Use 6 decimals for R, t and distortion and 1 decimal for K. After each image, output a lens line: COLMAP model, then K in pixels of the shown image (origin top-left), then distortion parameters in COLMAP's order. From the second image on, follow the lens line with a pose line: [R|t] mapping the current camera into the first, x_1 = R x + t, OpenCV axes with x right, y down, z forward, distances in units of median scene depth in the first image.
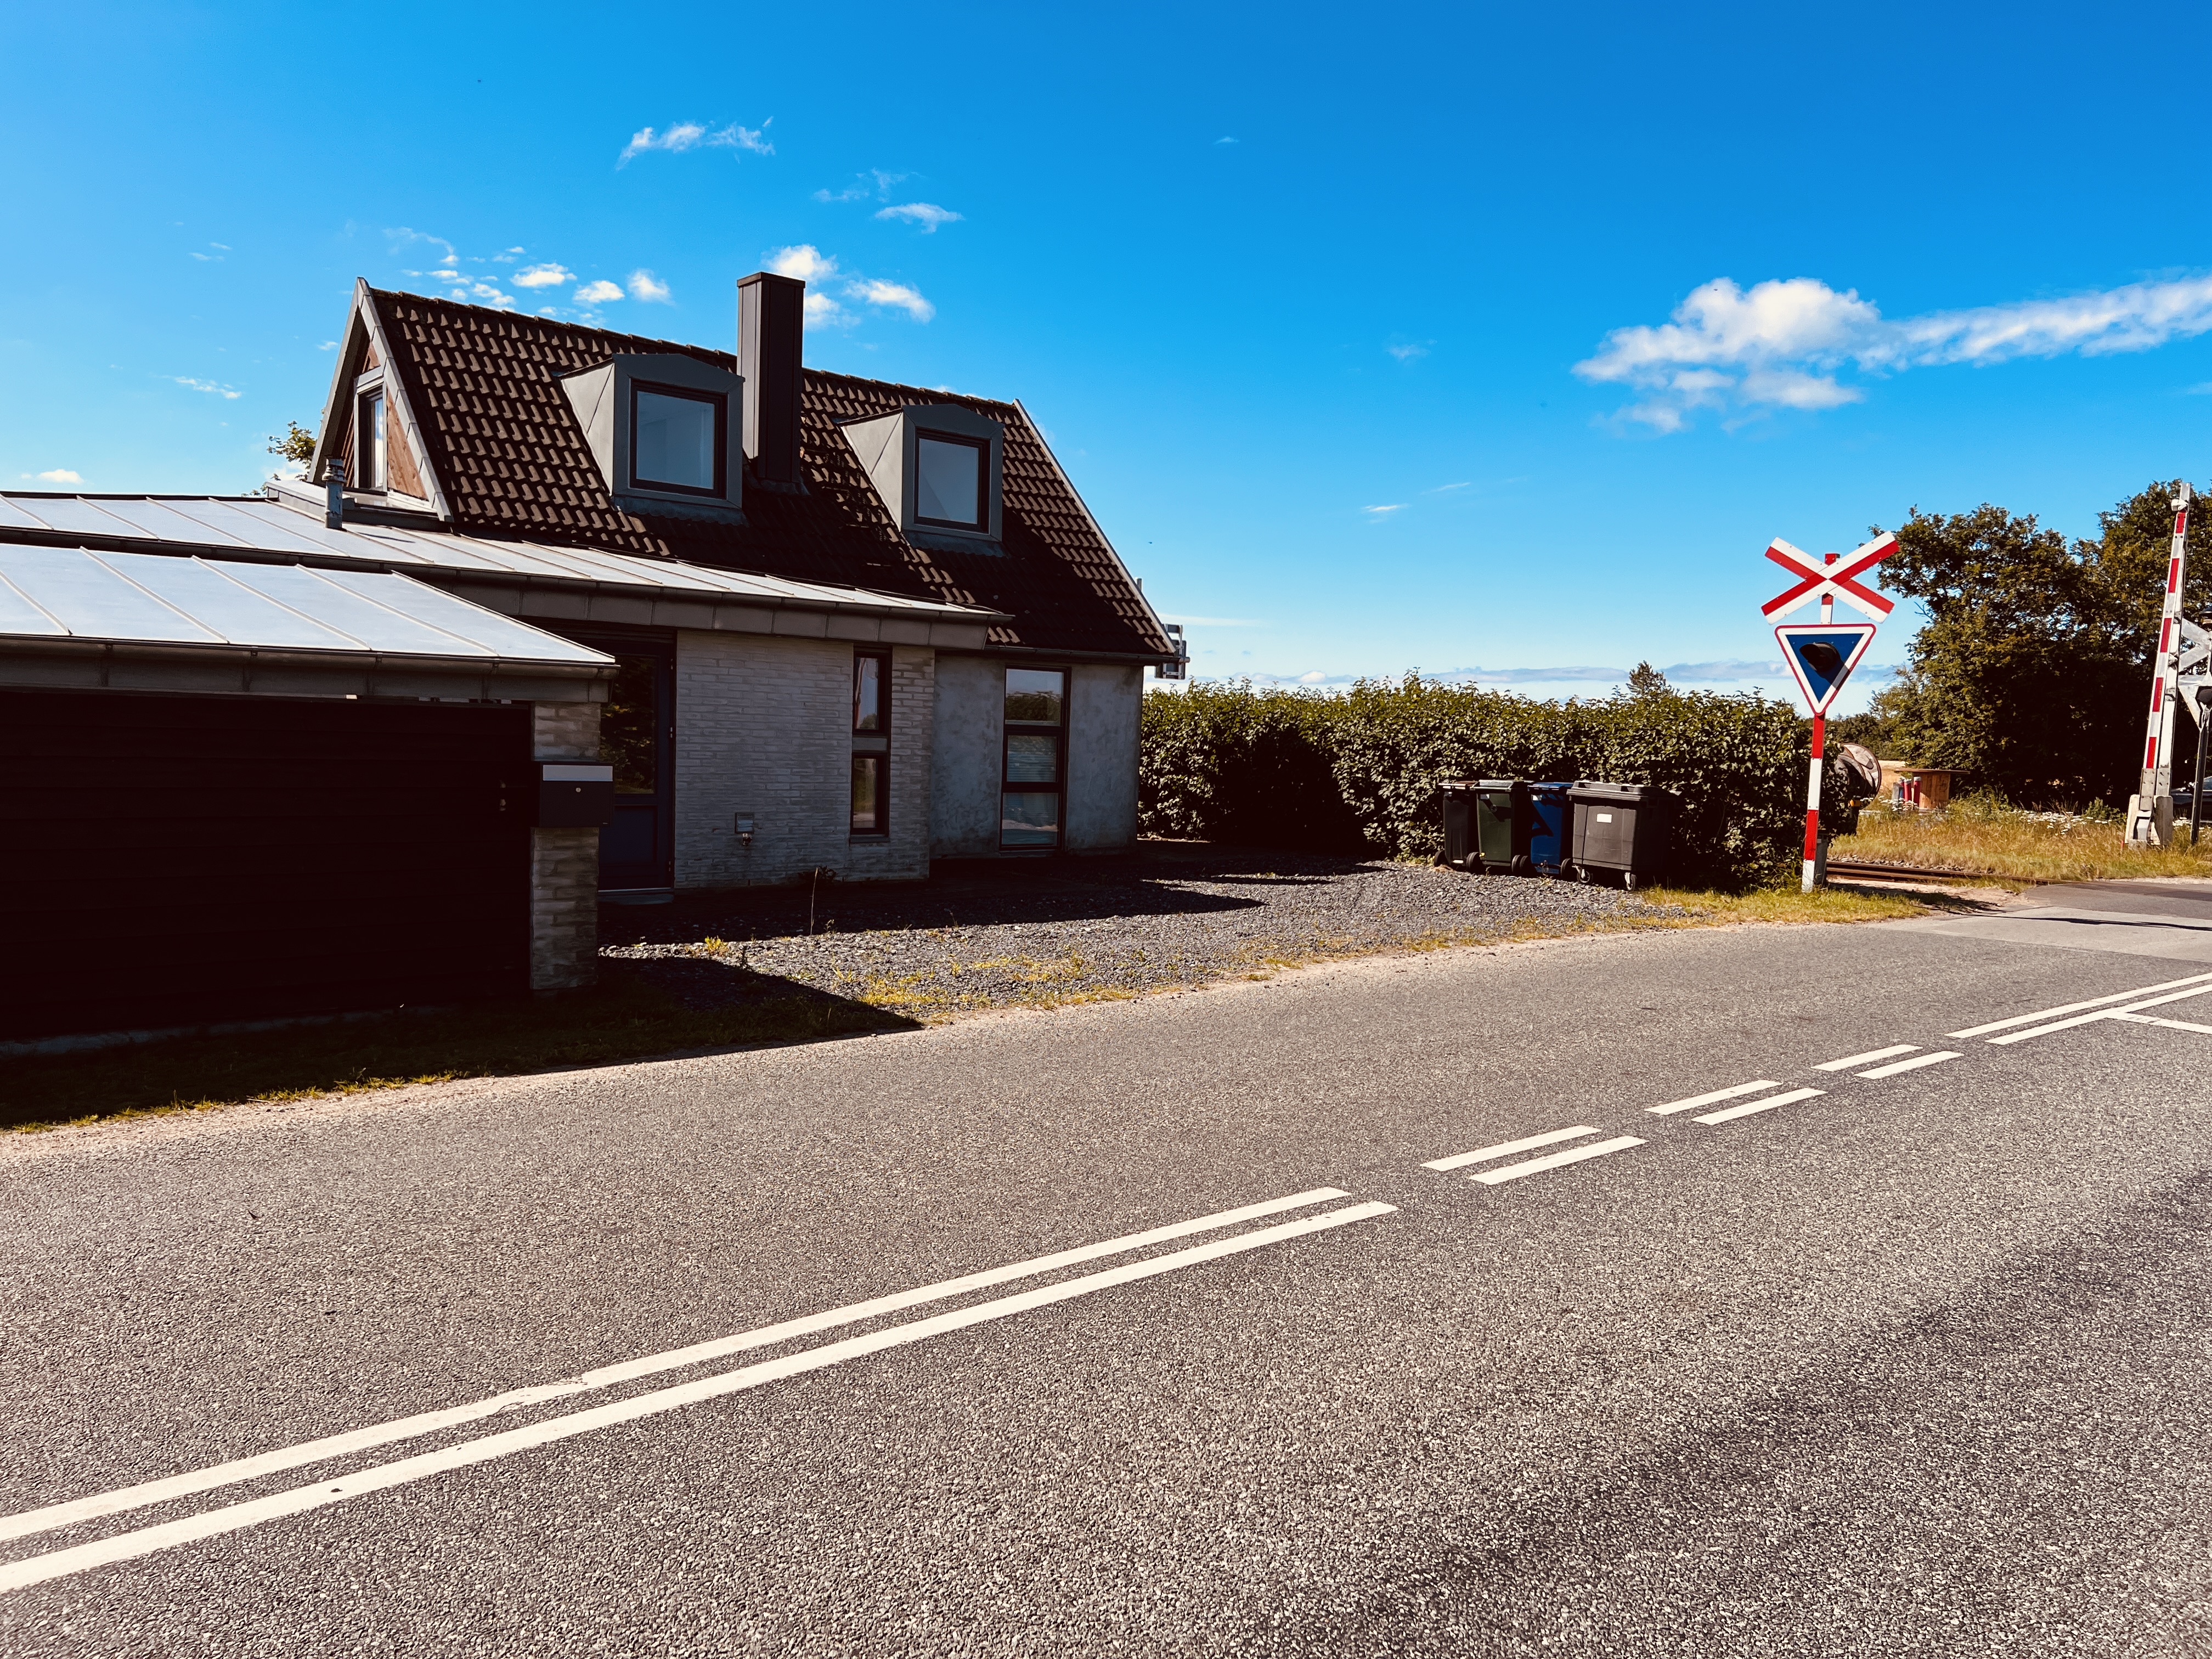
lens RADIAL K [[1650.9, 0, 1106.0], [0, 1650.9, 829.5], [0, 0, 1]] dist [0.123619, -0.051881]
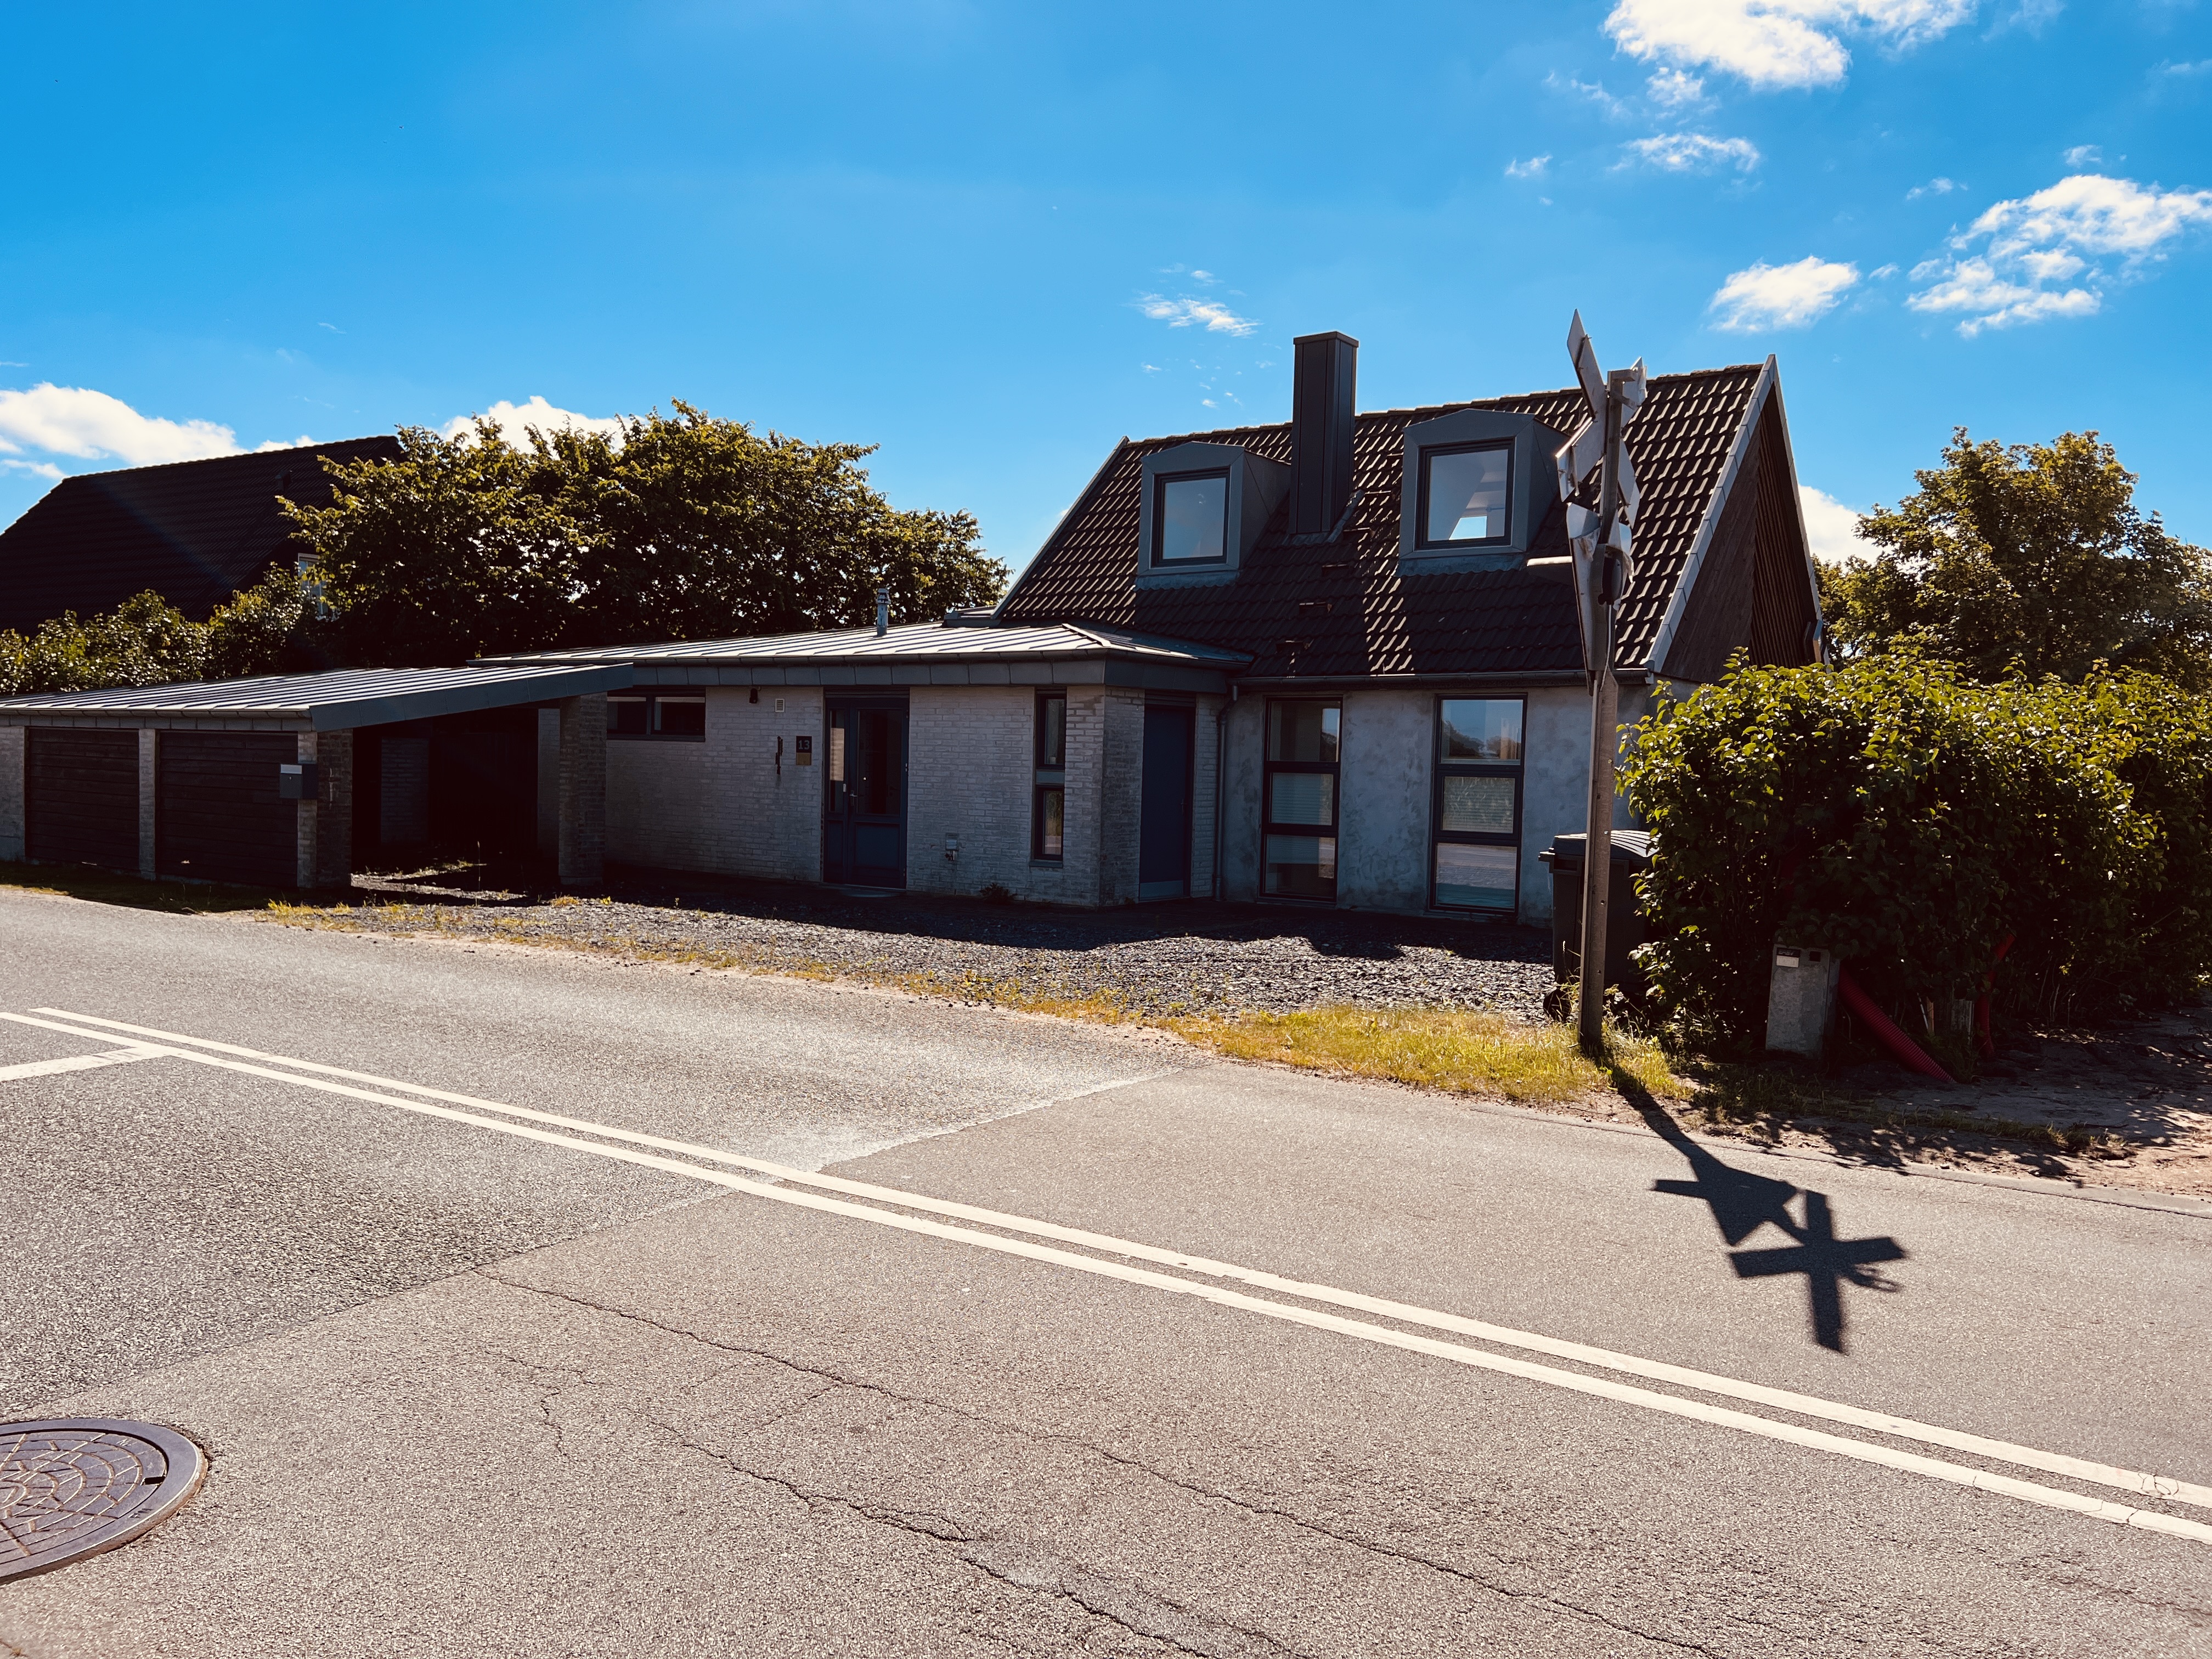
lens RADIAL K [[1668.0, 0, 1109.3], [0, 1668.0, 810.4], [0, 0, 1]] dist [0.107054, -0.141276]
pose [[0.242936, 0.002080, -0.970040, 0.921400], [-0.075784, 0.996982, -0.016841, -0.014001], [0.967077, 0.077605, 0.242361, 0.761421]]
